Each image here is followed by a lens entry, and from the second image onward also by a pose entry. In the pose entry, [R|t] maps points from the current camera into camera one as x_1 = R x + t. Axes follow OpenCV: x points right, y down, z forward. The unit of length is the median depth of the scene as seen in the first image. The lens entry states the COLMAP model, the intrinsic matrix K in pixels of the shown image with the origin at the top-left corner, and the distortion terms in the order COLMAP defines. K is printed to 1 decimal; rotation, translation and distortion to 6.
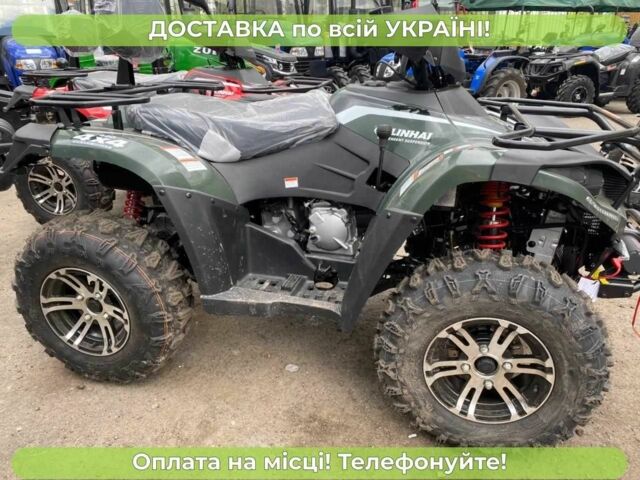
lens RADIAL K [[465.4, 0, 247.2], [0, 465.4, 195.9], [0, 0, 1]] dist [0.009350, -0.009082]
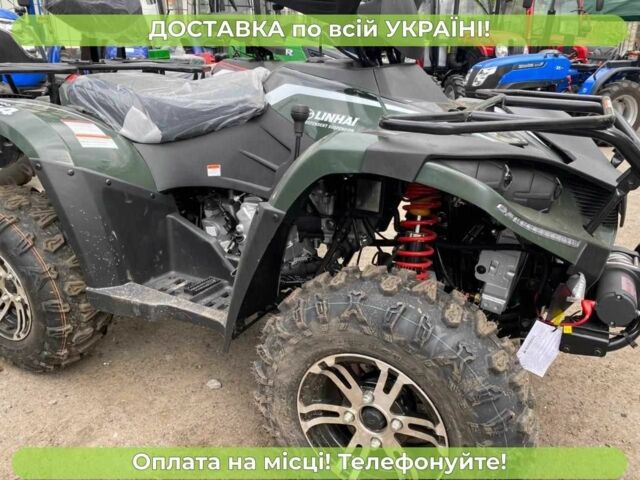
lens RADIAL K [[465.4, 0, 247.2], [0, 465.4, 195.9], [0, 0, 1]] dist [0.009350, -0.009082]
pose [[0.980426, 0.081775, -0.179103, 0.361458], [-0.083800, 0.996476, -0.003759, 0.018339], [0.178164, 0.018694, 0.983823, 0.179107]]
